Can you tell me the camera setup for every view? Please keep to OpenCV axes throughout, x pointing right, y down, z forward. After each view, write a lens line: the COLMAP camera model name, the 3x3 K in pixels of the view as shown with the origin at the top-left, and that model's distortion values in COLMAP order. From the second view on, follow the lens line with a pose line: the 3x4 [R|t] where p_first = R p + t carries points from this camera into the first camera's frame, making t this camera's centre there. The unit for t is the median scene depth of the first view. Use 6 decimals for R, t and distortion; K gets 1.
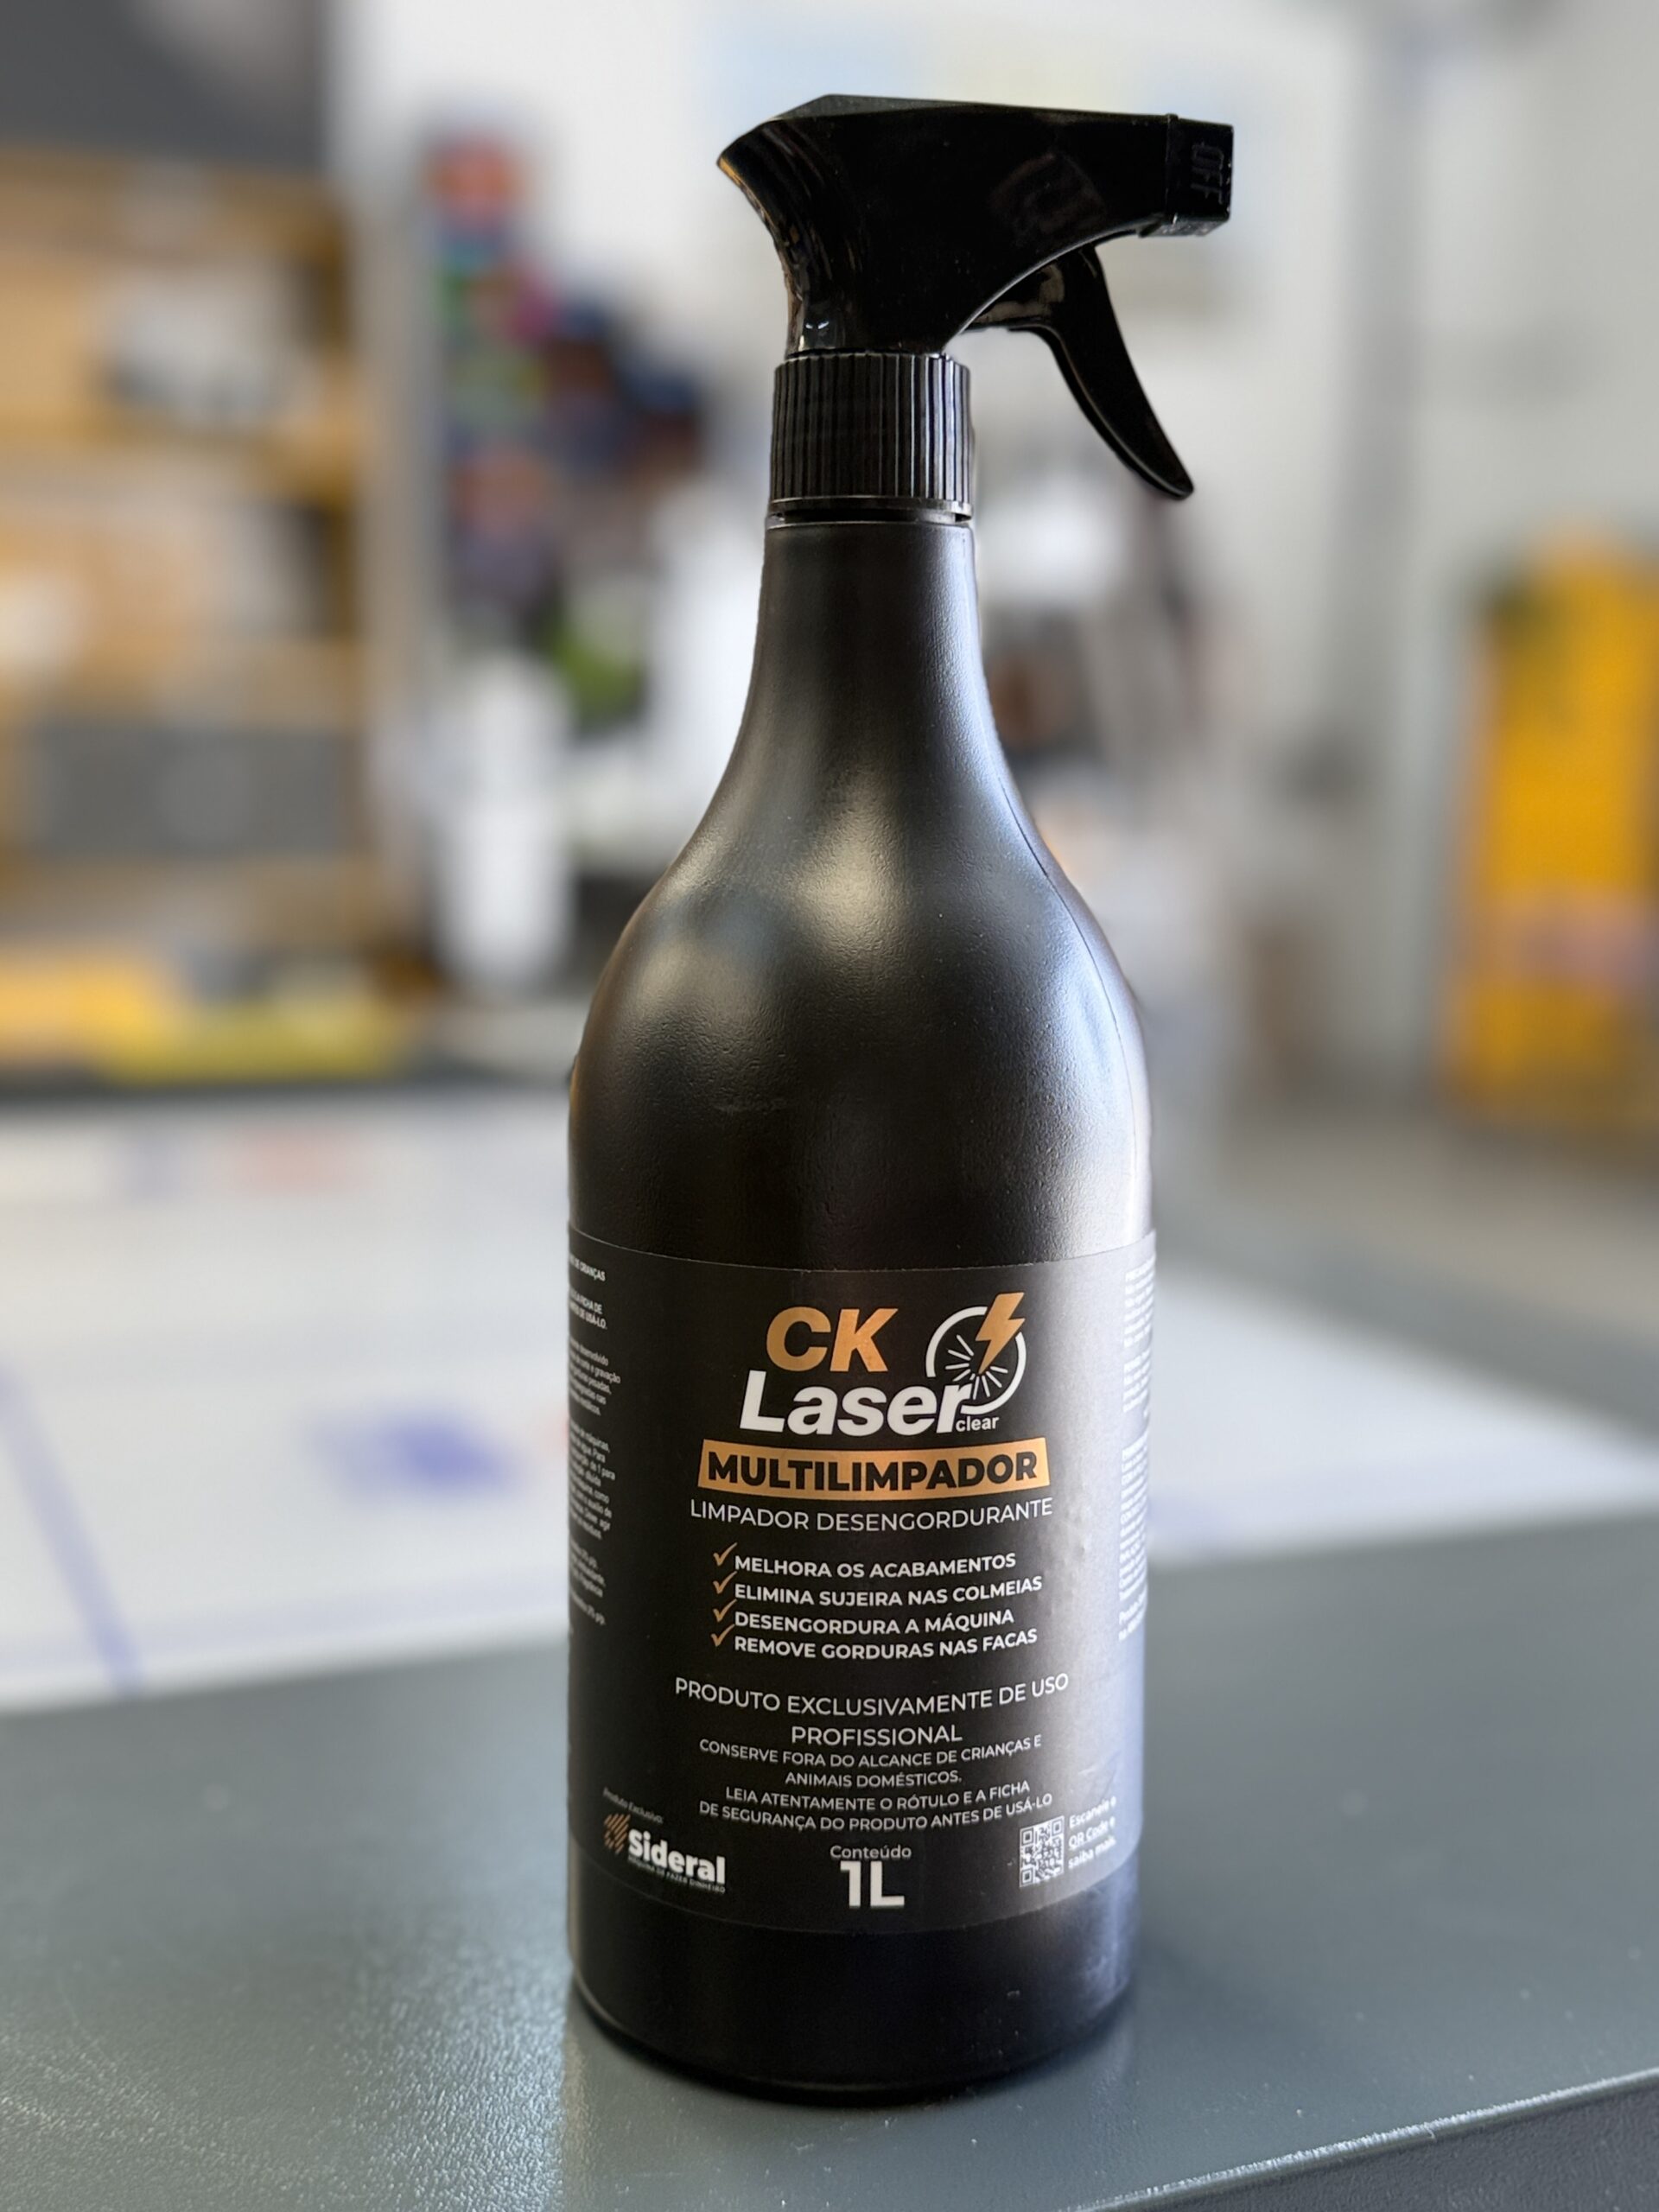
lens RADIAL K [[2426.7, 0, 826.7], [0, 2426.7, 1130.1], [0, 0, 1]] dist [0.184960, -0.476824]
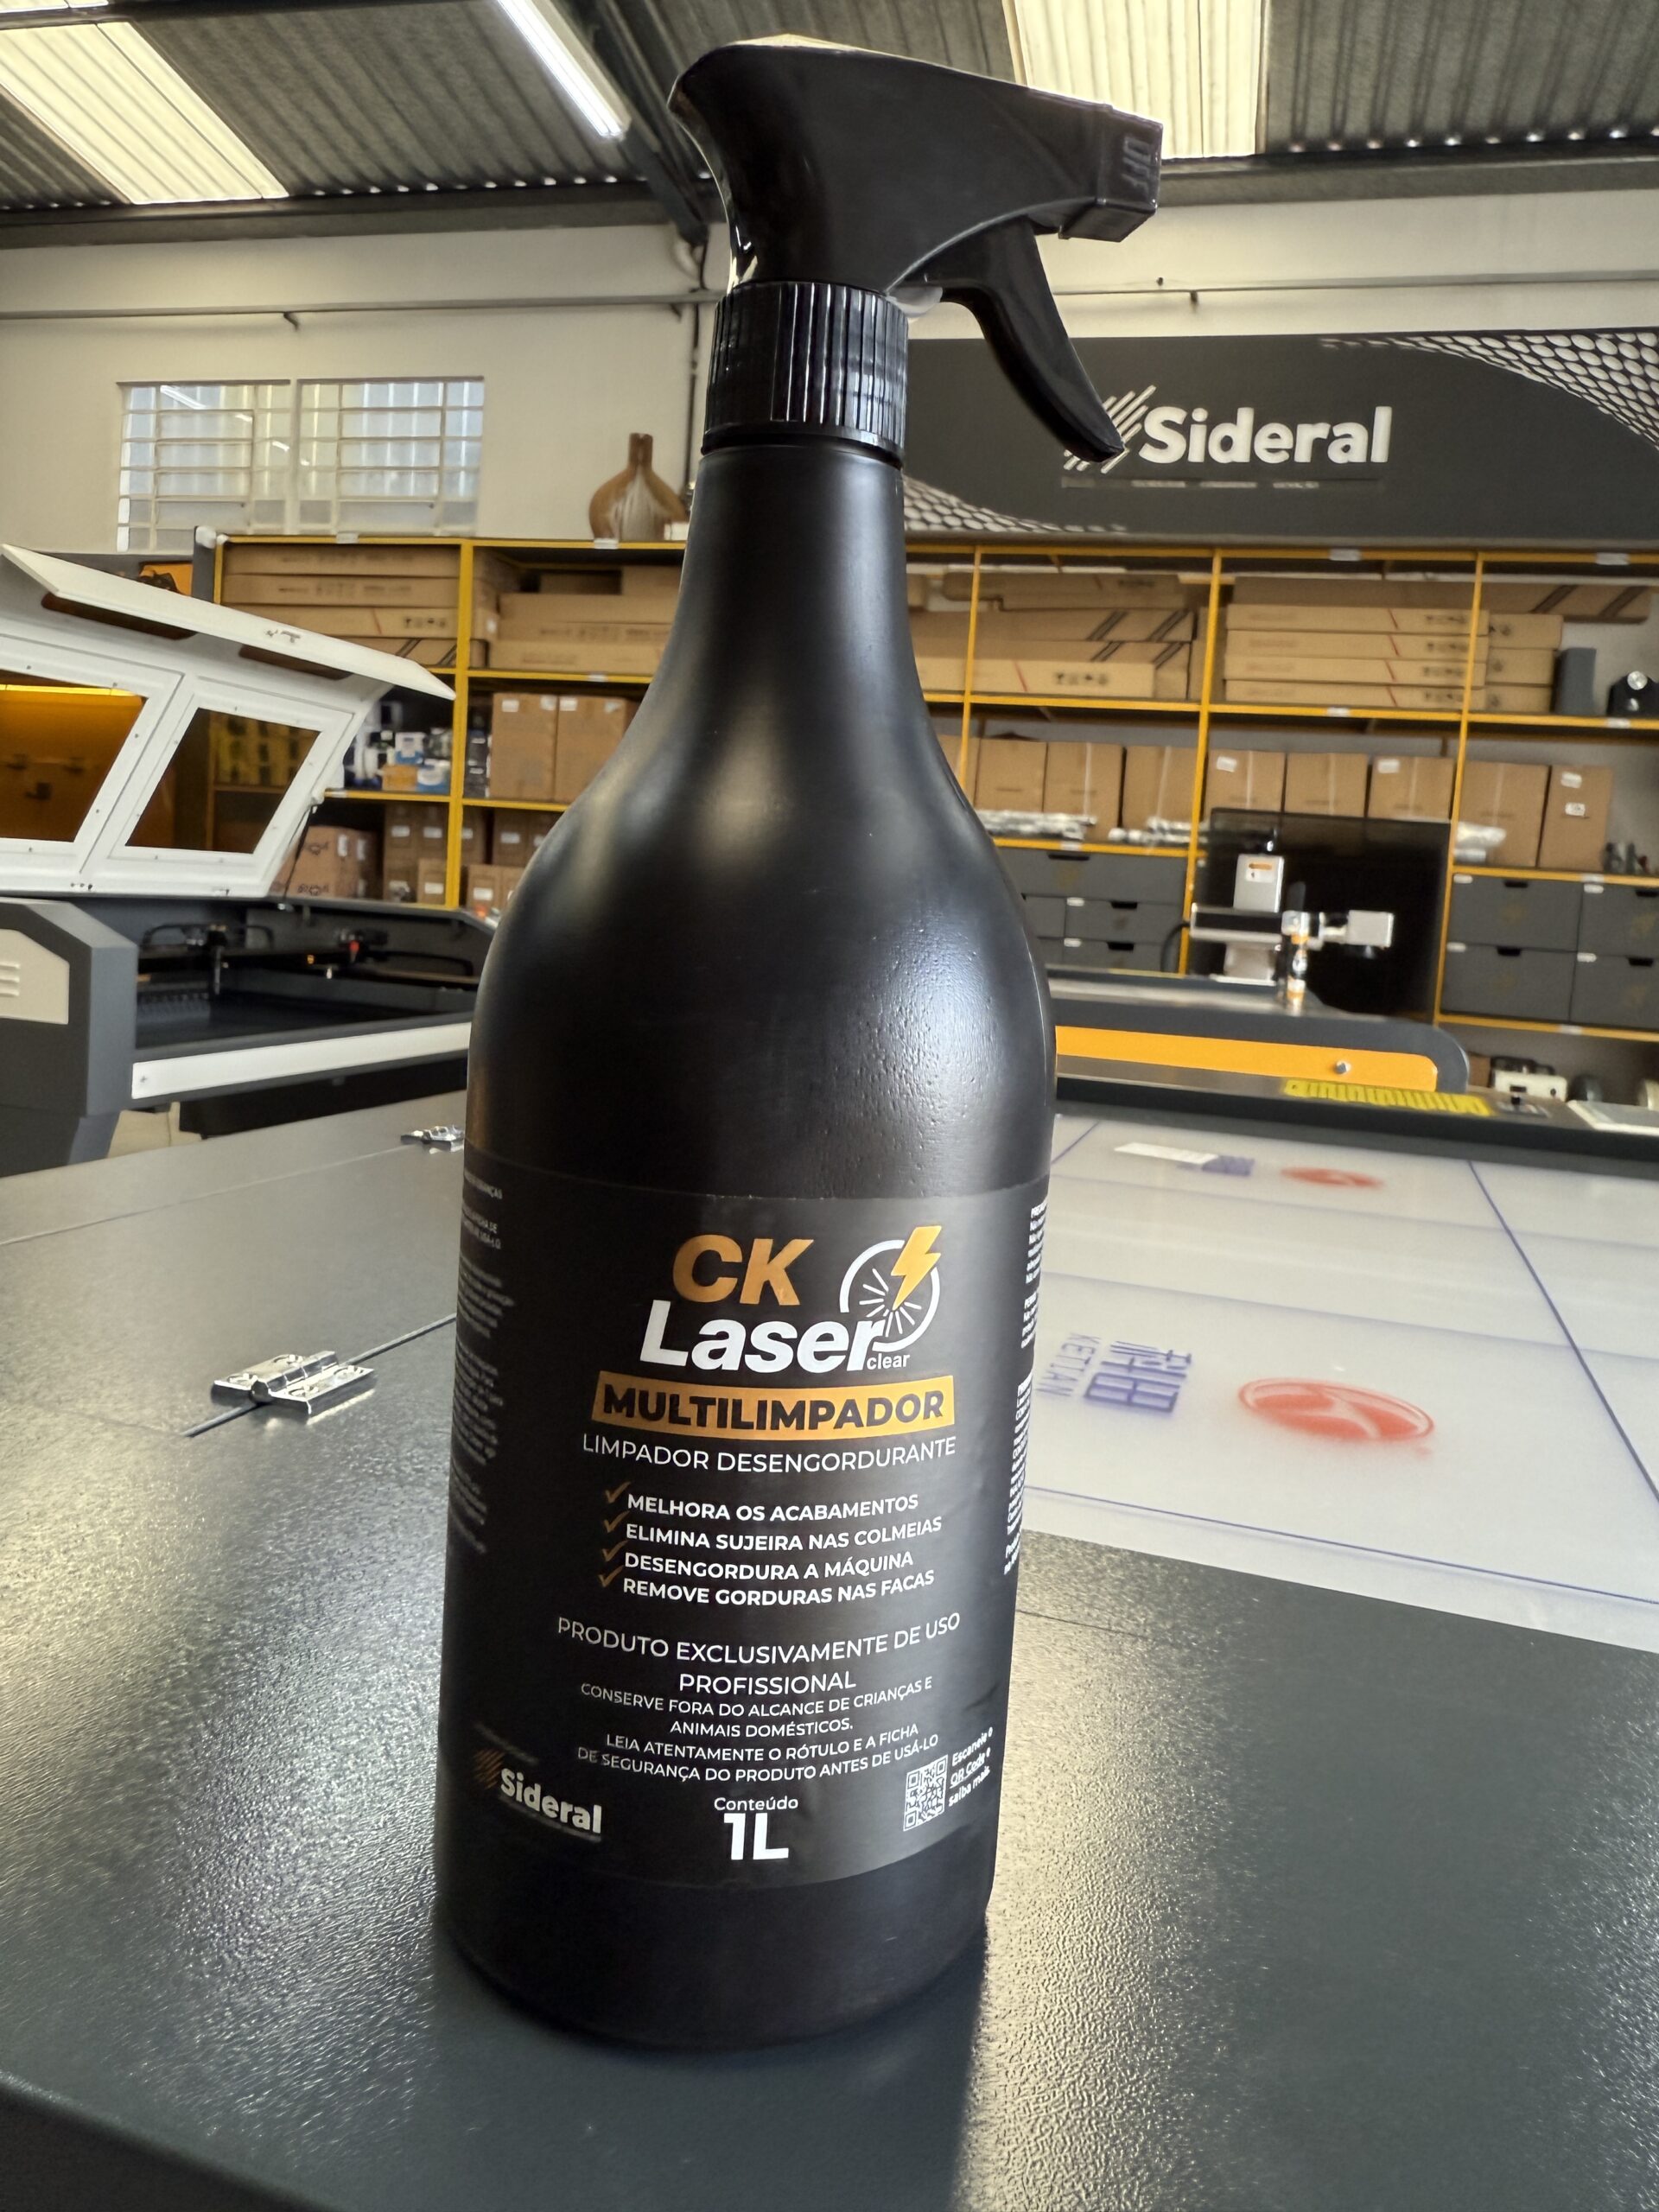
lens RADIAL K [[1592.2, 0, 824.2], [0, 1592.2, 1054.0], [0, 0, 1]] dist [0.008523, 0.003938]
pose [[0.993434, 0.043859, 0.105665, -0.034626], [-0.040200, 0.998524, -0.036509, 0.023157], [-0.107111, 0.032022, 0.993731, 0.369999]]
